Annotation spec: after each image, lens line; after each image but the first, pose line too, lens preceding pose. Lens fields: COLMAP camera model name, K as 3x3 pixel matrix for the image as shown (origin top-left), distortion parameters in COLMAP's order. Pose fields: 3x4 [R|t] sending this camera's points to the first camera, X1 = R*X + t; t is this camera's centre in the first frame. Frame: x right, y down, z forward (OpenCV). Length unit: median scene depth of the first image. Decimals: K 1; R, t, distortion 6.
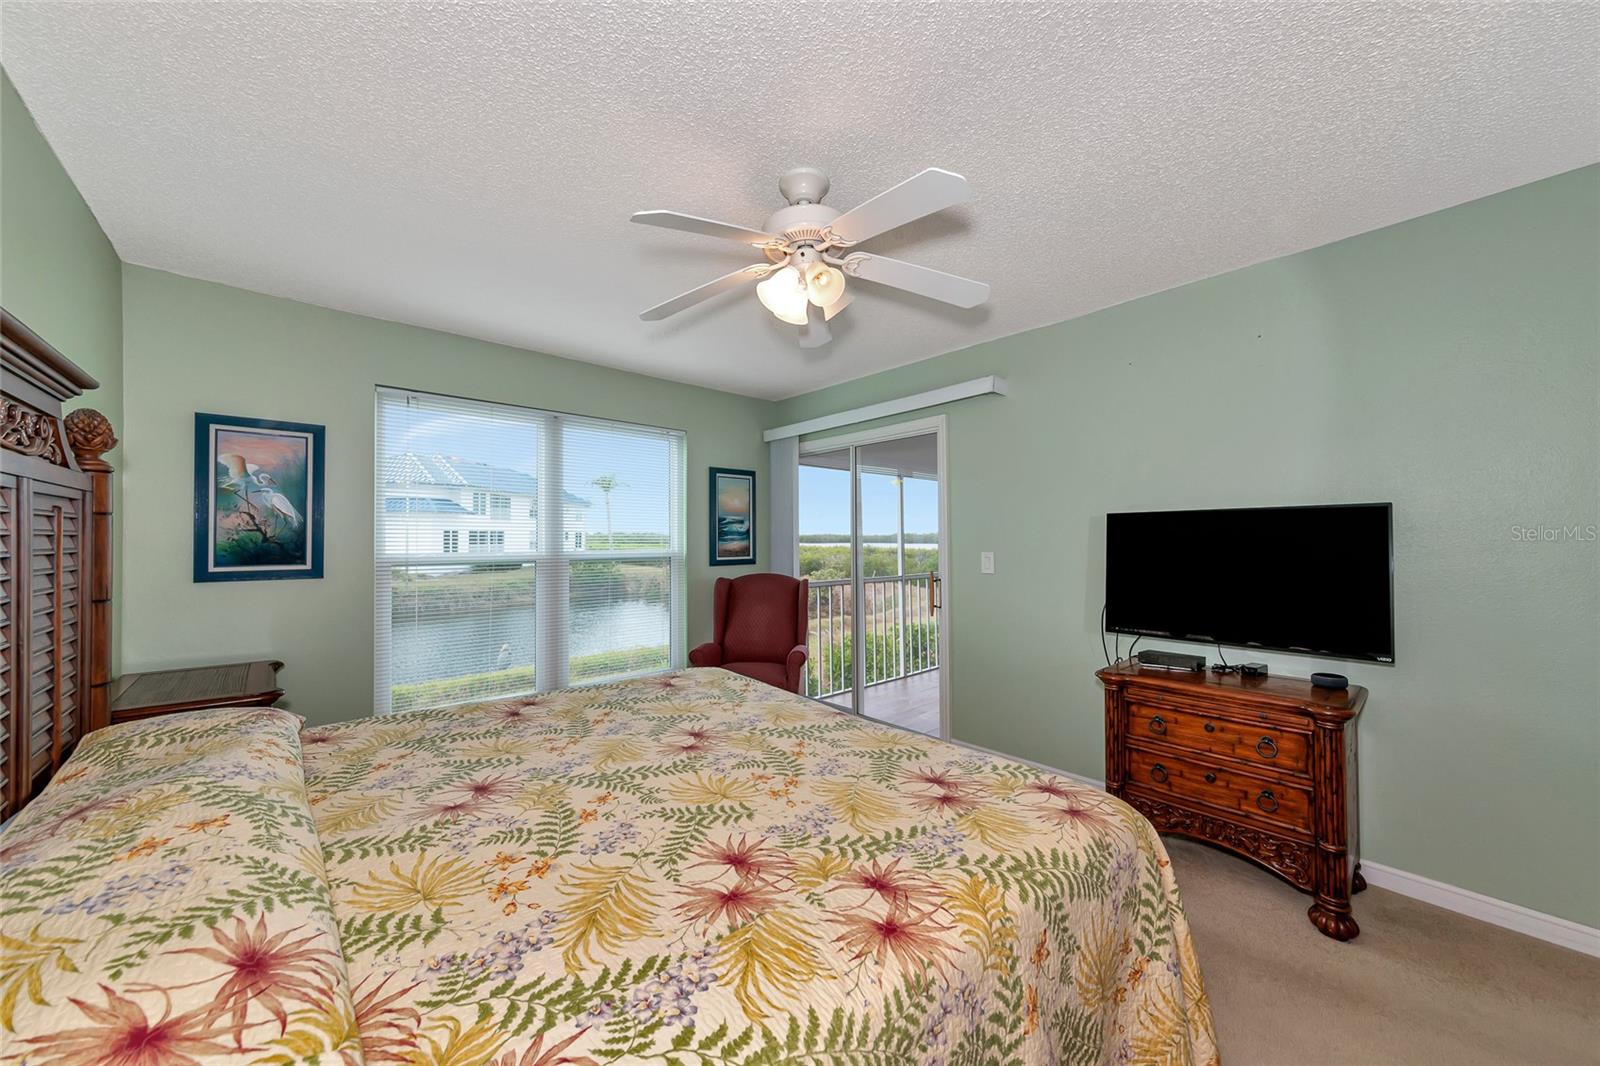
lens RADIAL K [[566.4, 0, 802.8], [0, 566.4, 528.9], [0, 0, 1]] dist [0.000176, -0.000002]
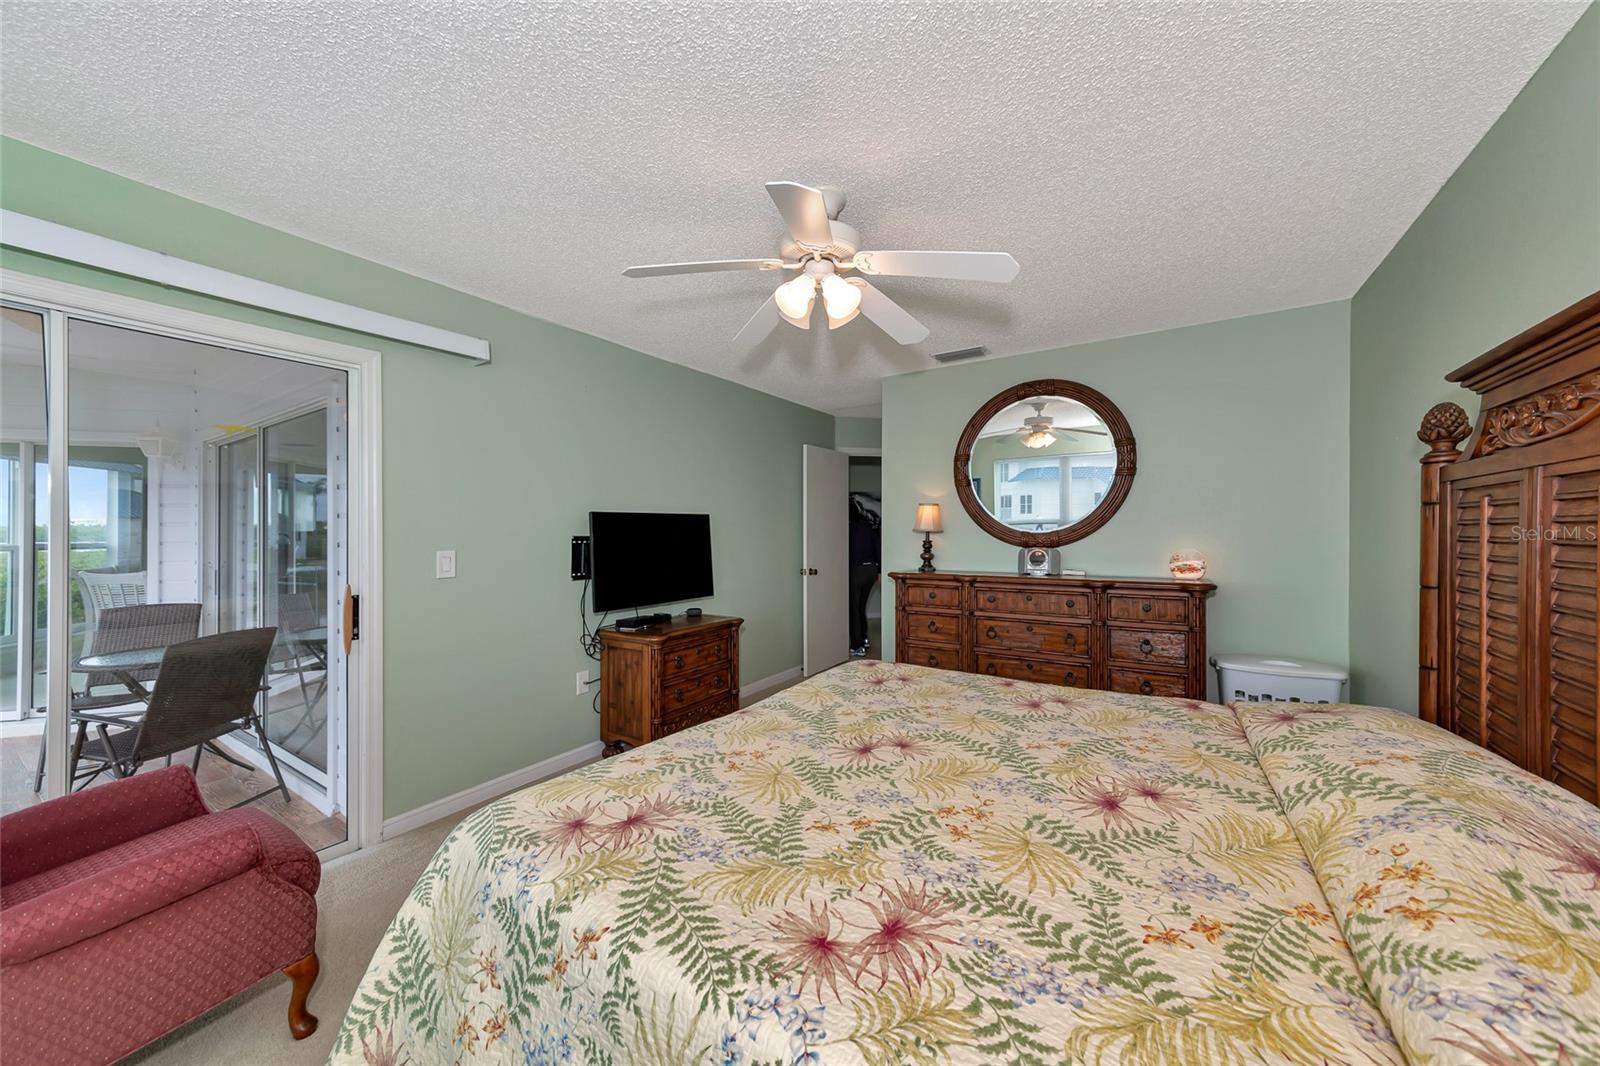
lens RADIAL K [[566.4, 0, 802.8], [0, 566.4, 528.9], [0, 0, 1]] dist [0.000176, -0.000002]
pose [[-0.253002, 0.004651, 0.967455, -0.927570], [-0.014921, 0.999851, -0.008709, 0.023743], [-0.967351, -0.016639, -0.252895, 1.200474]]
